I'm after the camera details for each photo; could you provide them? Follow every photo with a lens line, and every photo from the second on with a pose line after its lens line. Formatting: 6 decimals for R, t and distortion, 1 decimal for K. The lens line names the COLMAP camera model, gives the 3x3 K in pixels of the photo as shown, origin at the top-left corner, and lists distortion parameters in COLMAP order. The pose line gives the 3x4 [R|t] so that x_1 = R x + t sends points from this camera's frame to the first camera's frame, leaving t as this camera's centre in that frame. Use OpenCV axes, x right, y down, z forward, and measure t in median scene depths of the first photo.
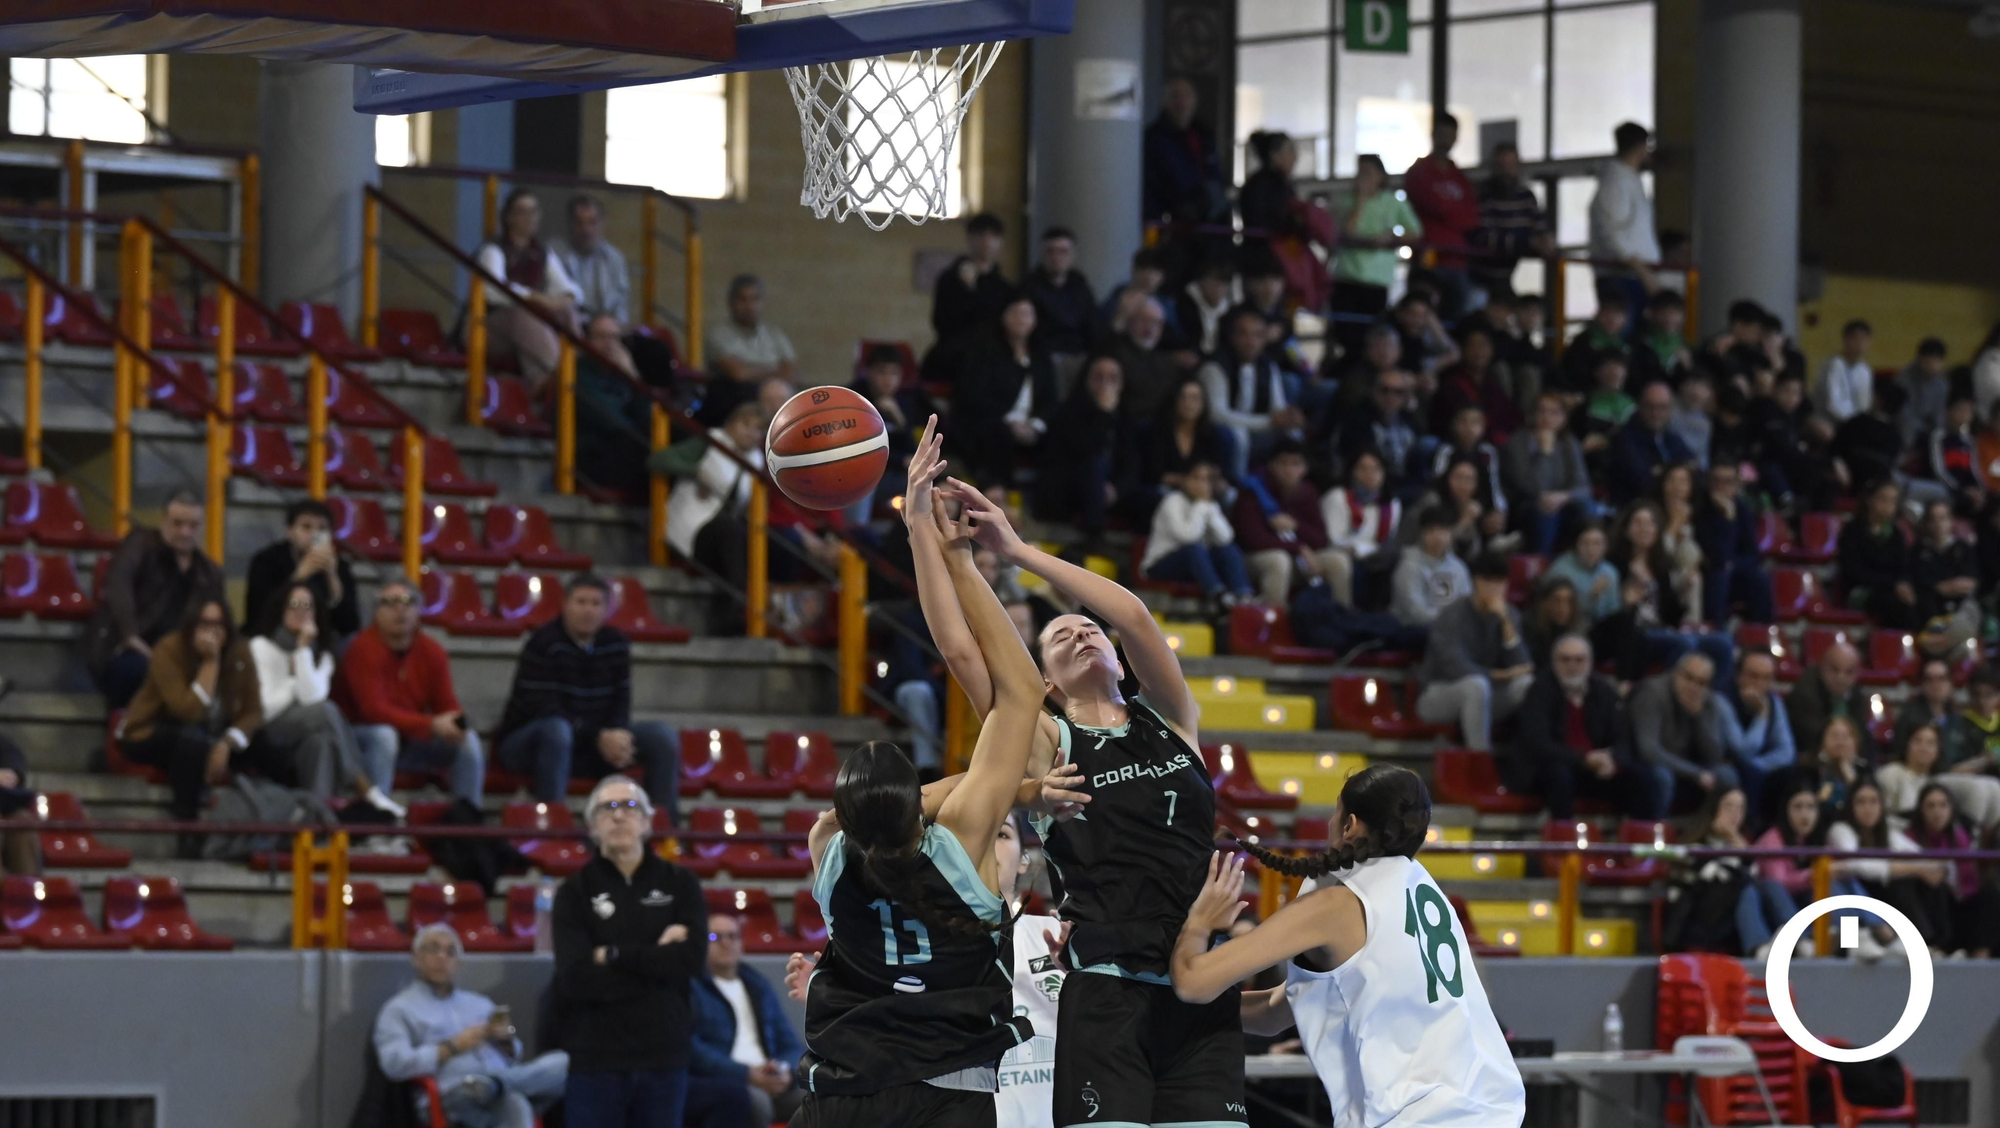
lens RADIAL K [[7776.0, 0, 1000.0], [0, 7776.0, 564.0], [0, 0, 1]] dist [-0.014349, -1.858124]
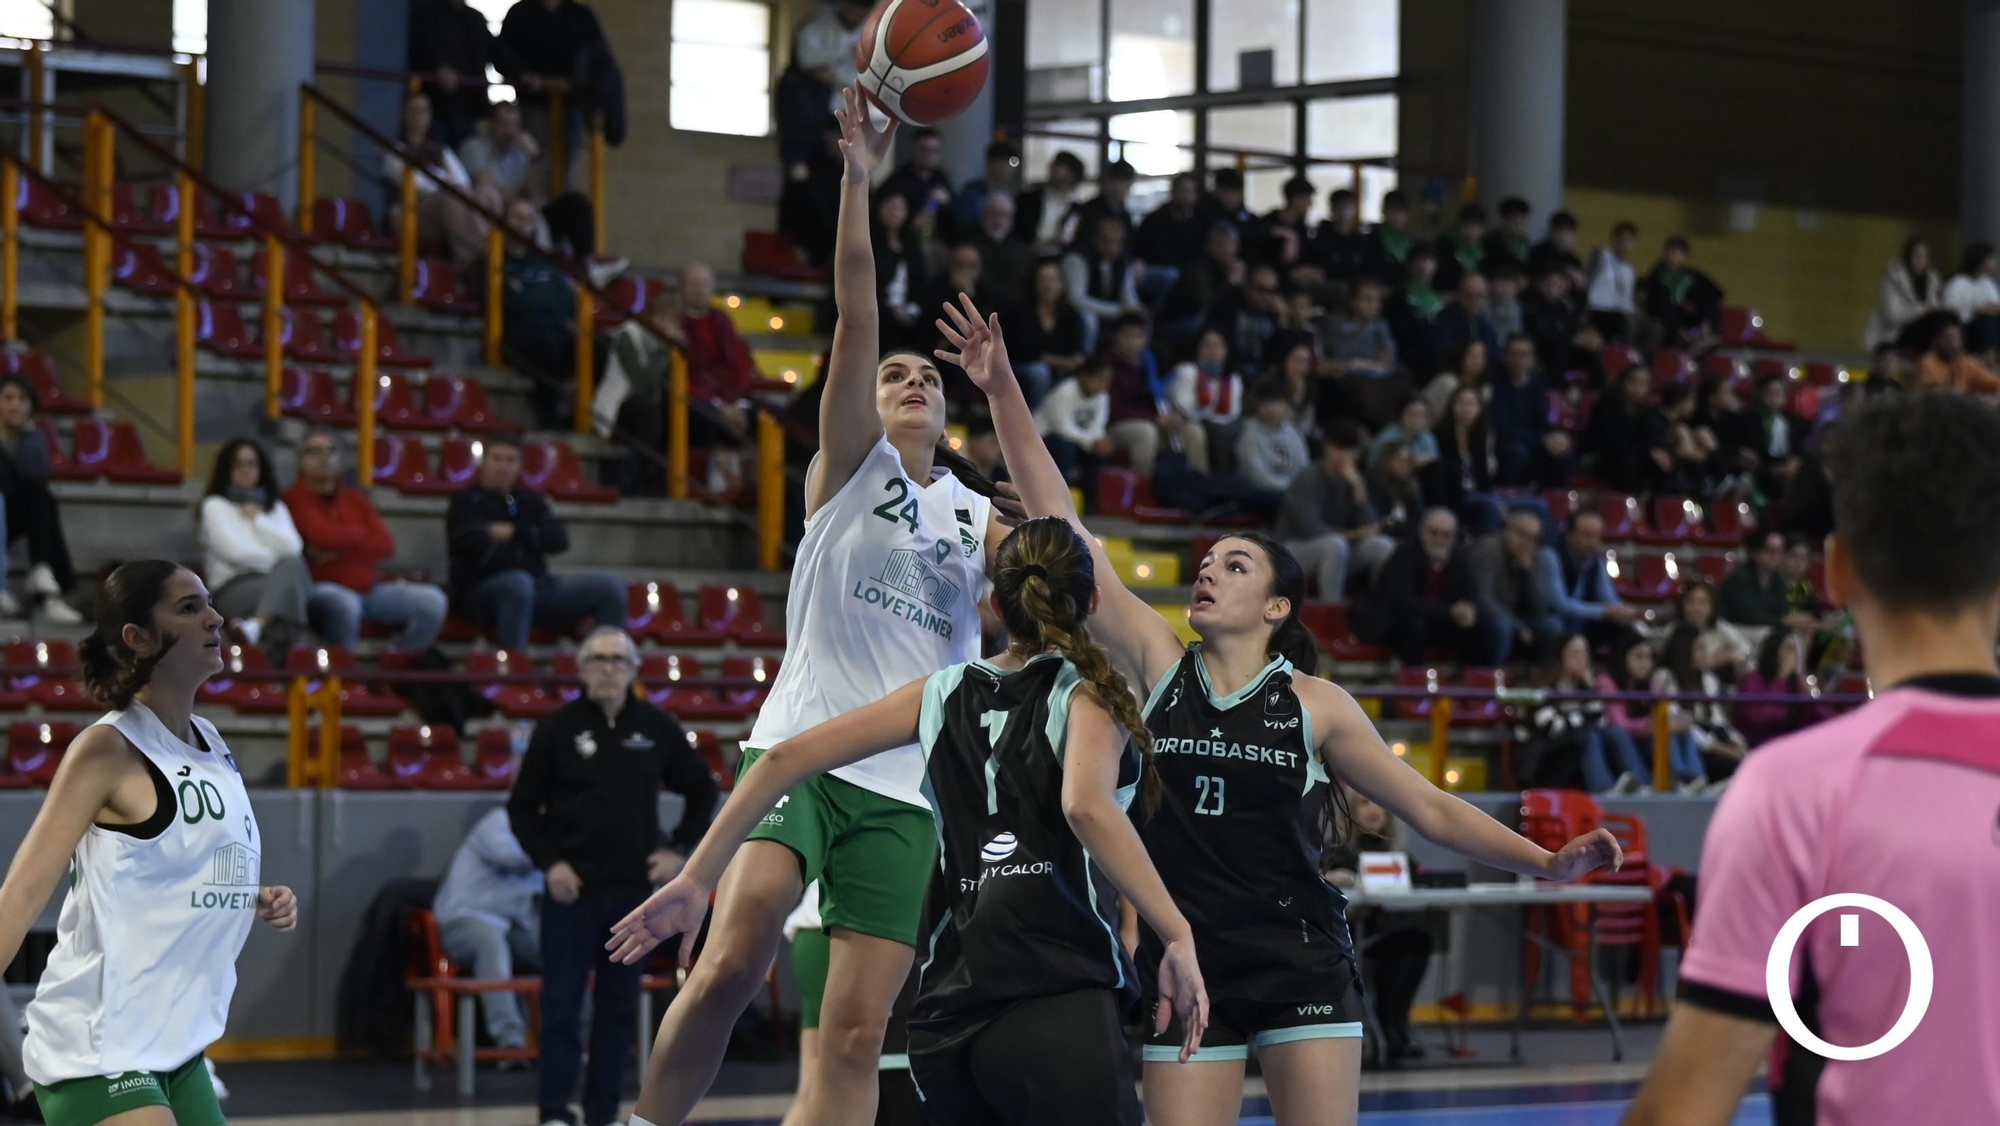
lens RADIAL K [[6338.7, 0, 1000.0], [0, 6338.7, 563.0], [0, 0, 1]] dist [-0.029773, -0.167593]
pose [[0.998391, 0.000744, 0.056691, -0.036733], [-0.001660, 0.999869, 0.016103, 0.004122], [-0.056672, -0.016171, 0.998262, 0.115398]]
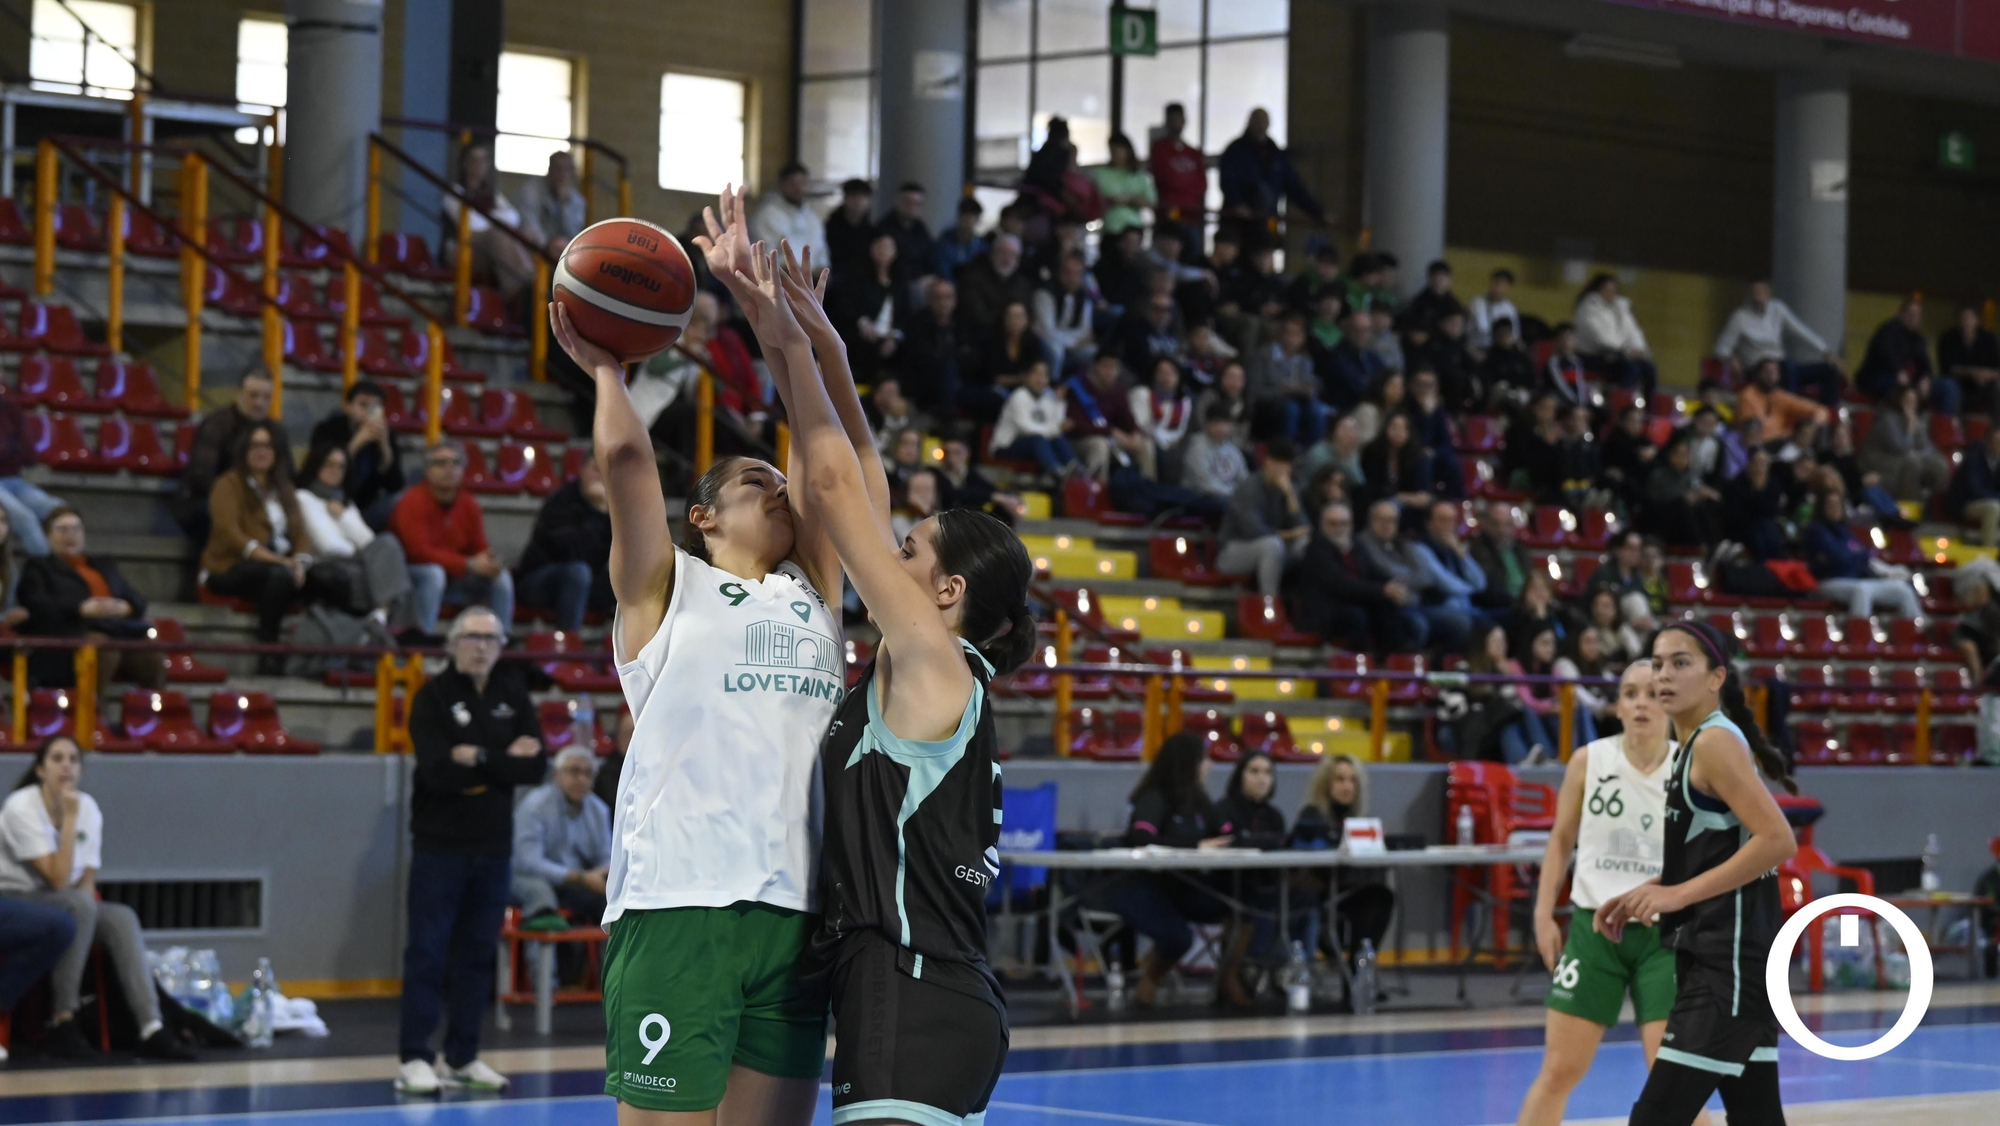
lens RADIAL K [[5101.4, 0, 1000.0], [0, 5101.4, 563.0], [0, 0, 1]] dist [-0.032952, -0.029695]
pose [[0.996415, 0.009640, 0.084048, -0.052559], [-0.010977, 0.999820, 0.015464, 0.006618], [-0.083884, -0.016331, 0.996342, 0.191194]]
